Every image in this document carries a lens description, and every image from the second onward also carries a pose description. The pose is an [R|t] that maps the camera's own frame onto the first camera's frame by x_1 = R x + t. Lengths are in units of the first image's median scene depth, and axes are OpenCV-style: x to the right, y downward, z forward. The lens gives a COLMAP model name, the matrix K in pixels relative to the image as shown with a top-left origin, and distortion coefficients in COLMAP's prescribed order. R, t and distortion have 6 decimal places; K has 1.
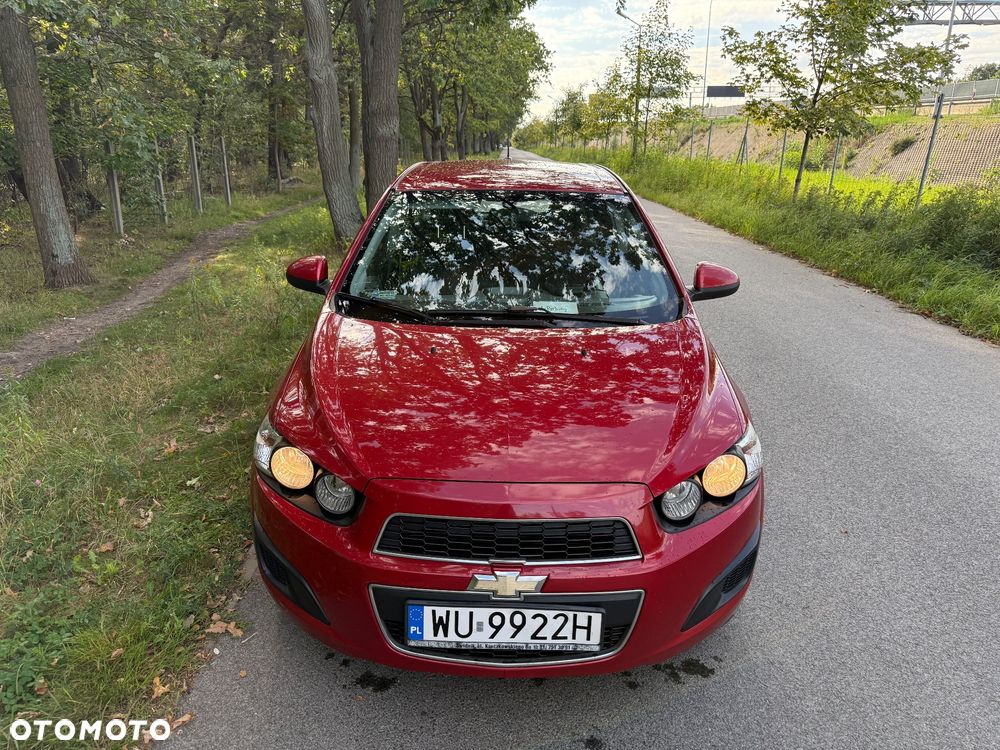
lens RADIAL K [[707.9, 0, 504.2], [0, 707.9, 361.0], [0, 0, 1]] dist [-0.003228, 0.000755]
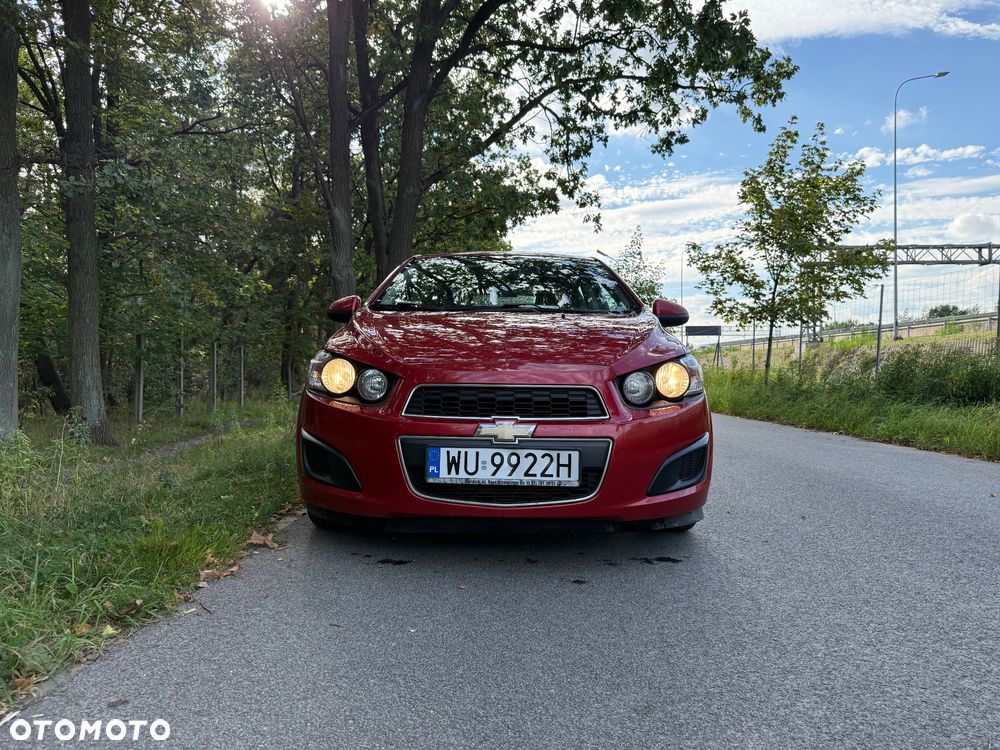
lens RADIAL K [[692.1, 0, 504.1], [0, 692.1, 363.1], [0, 0, 1]] dist [0.090077, -0.154771]
pose [[0.999974, -0.003676, 0.006166, -0.005199], [0.005413, 0.950275, -0.311364, 0.579874], [-0.004715, 0.311389, 0.950271, -0.240287]]
